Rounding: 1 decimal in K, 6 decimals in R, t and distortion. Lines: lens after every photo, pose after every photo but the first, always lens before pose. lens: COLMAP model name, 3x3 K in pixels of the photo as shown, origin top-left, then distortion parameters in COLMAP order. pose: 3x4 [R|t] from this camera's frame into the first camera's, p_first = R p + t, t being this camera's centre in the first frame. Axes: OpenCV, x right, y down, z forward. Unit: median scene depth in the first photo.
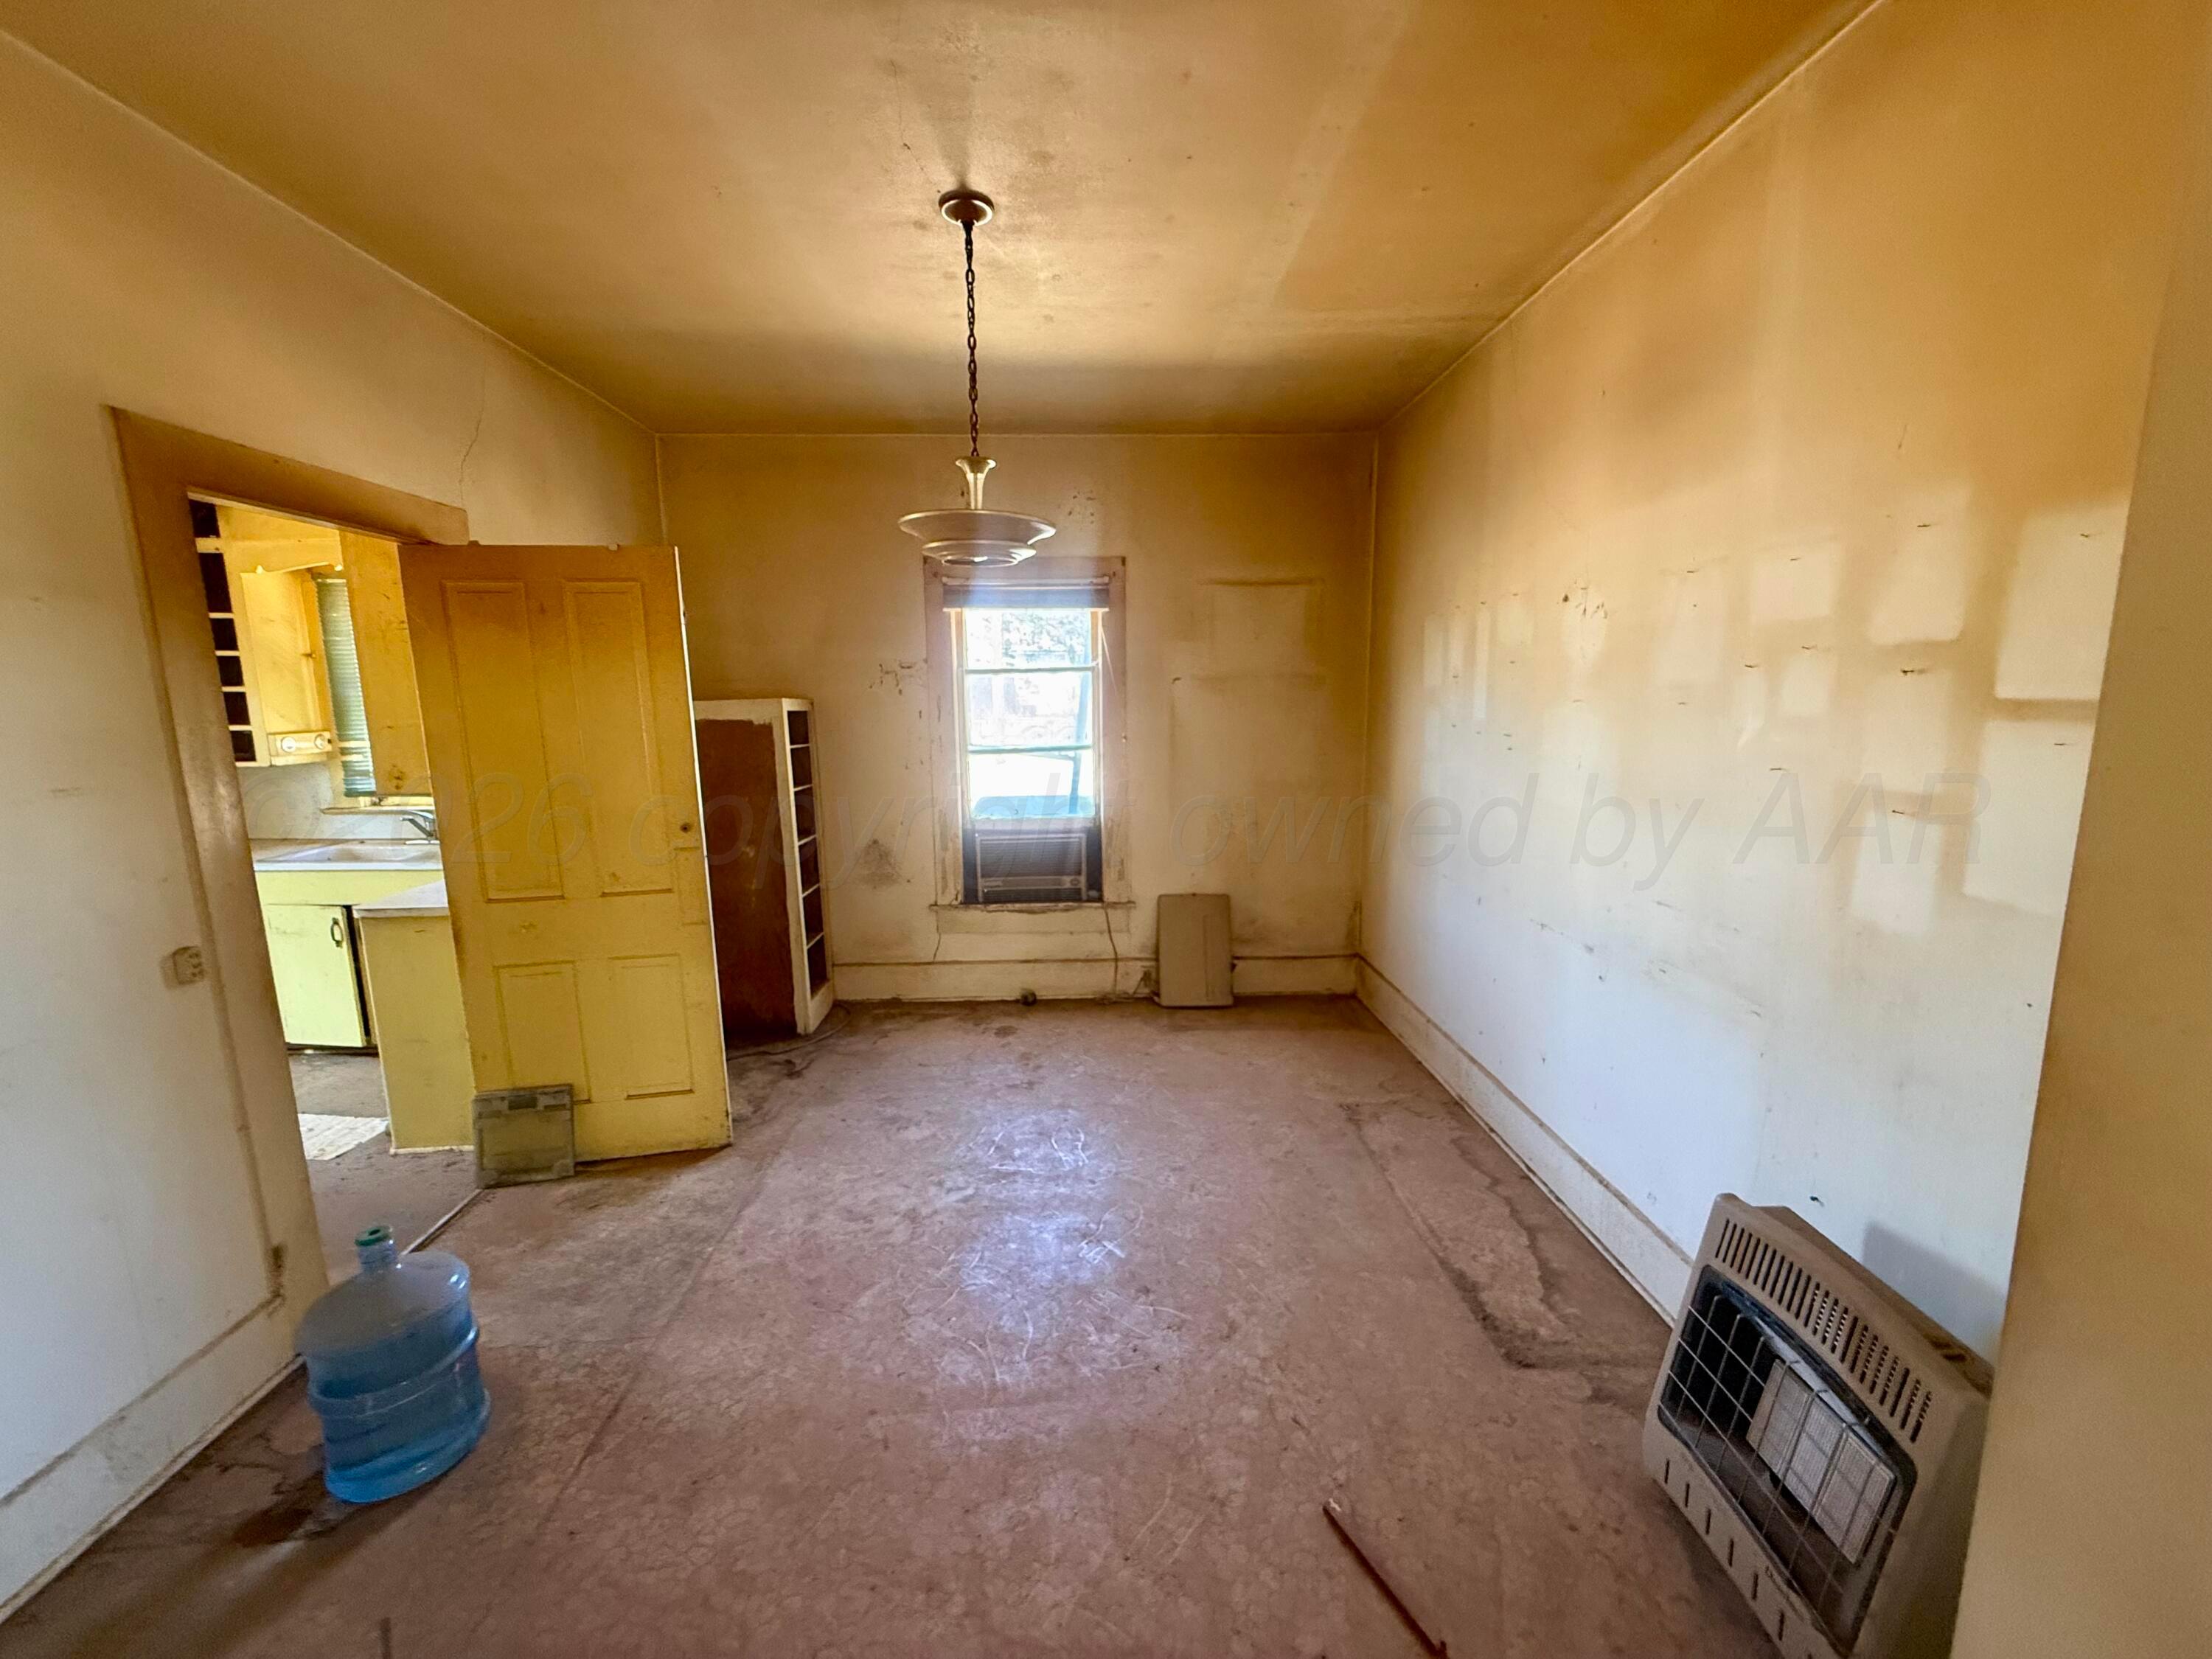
lens RADIAL K [[884.4, 0, 1101.8], [0, 884.4, 826.9], [0, 0, 1]] dist [0.000020, 0.000361]
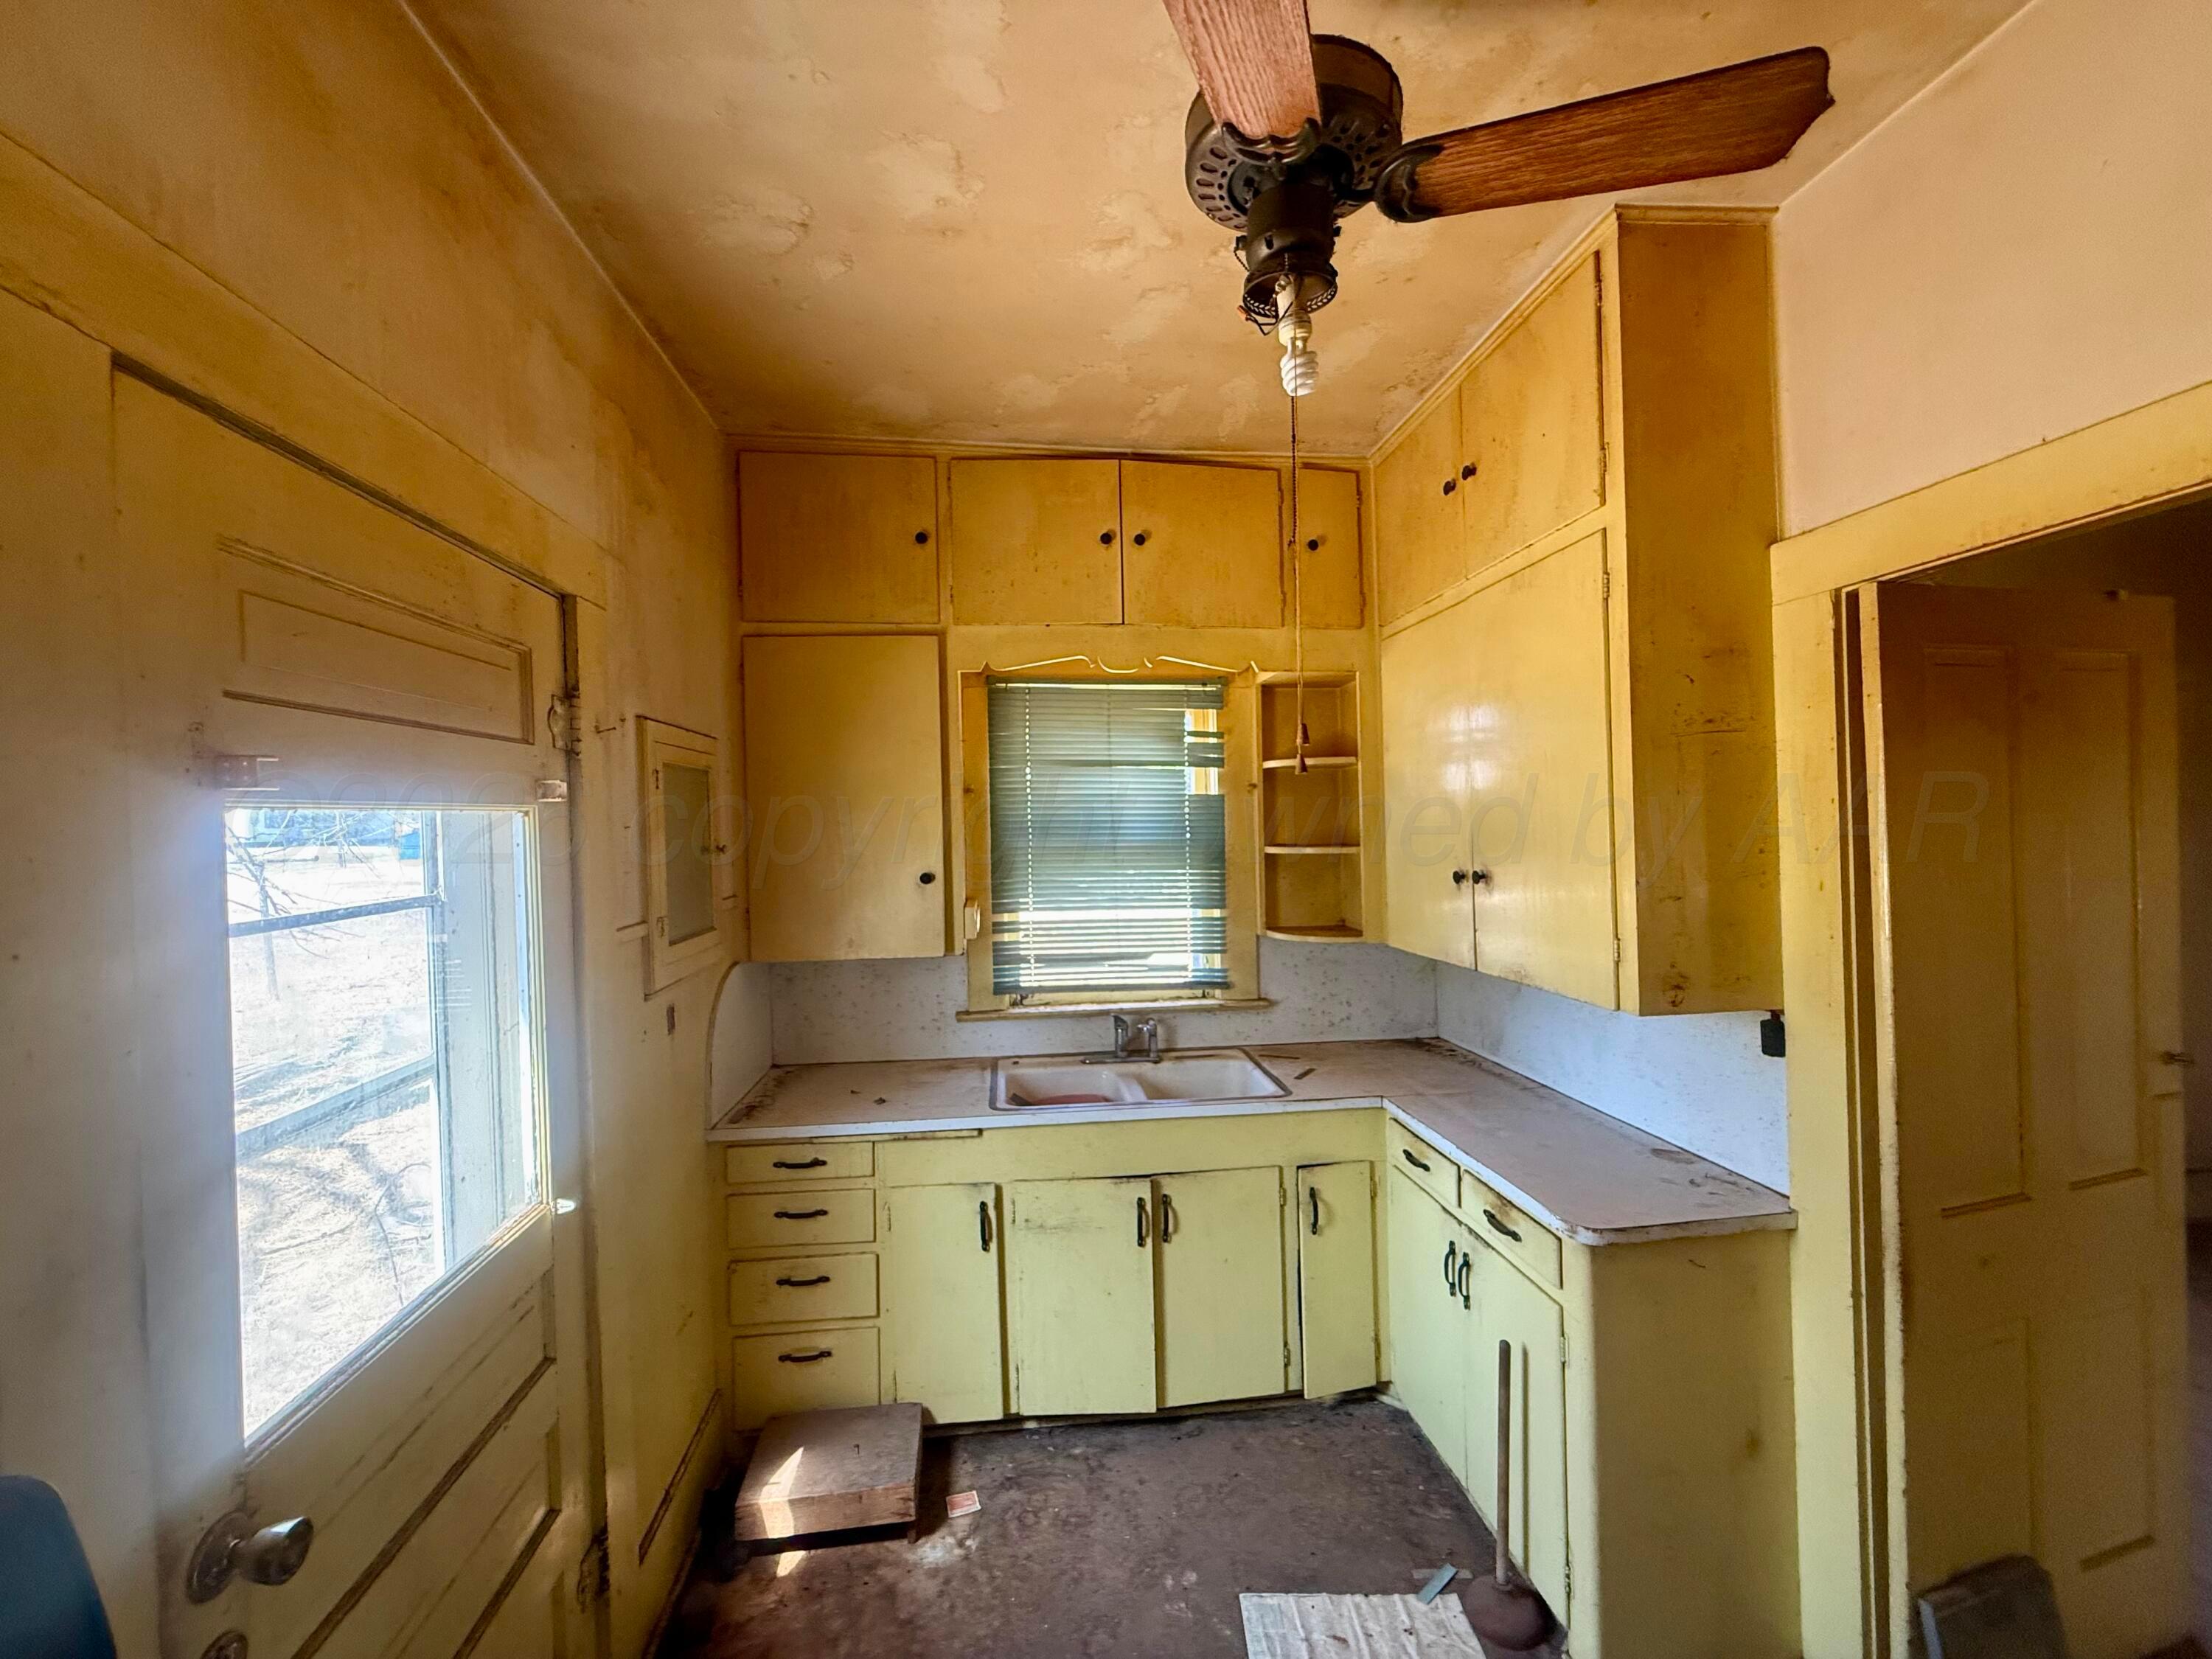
lens RADIAL K [[884.4, 0, 1101.8], [0, 884.4, 826.9], [0, 0, 1]] dist [0.000020, 0.000361]
pose [[0.996778, -0.009145, 0.079691, -0.850375], [0.022101, 0.986337, -0.163251, -0.049966], [-0.077110, 0.164486, 0.983361, 0.312584]]
